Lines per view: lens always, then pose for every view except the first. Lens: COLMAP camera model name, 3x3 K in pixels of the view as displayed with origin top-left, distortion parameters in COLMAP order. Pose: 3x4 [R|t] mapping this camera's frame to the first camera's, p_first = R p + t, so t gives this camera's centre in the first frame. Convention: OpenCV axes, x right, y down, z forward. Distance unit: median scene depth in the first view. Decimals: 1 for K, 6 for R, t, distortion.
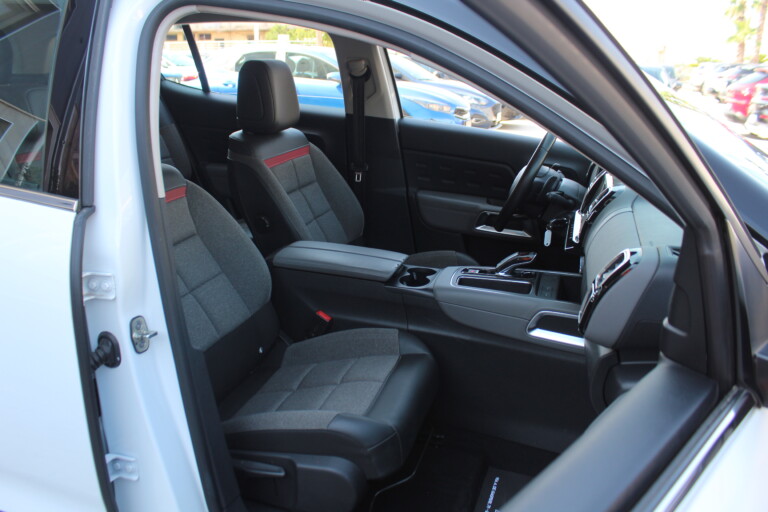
lens RADIAL K [[642.1, 0, 384.0], [0, 642.1, 256.0], [0, 0, 1]] dist [-0.172986, 0.149873]
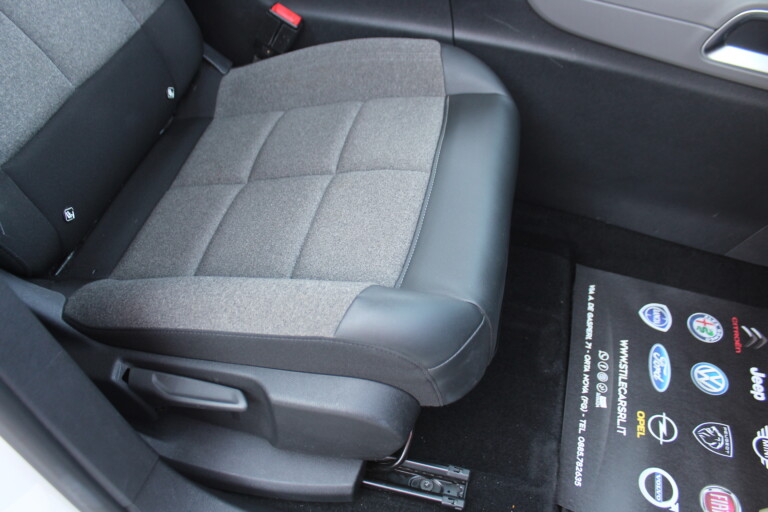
lens RADIAL K [[642.1, 0, 384.0], [0, 642.1, 256.0], [0, 0, 1]] dist [-0.172986, 0.149873]
pose [[0.996887, -0.054301, 0.057162, -0.058994], [0.017823, 0.861456, 0.507519, 0.008035], [-0.076801, -0.504920, 0.859742, 0.499183]]
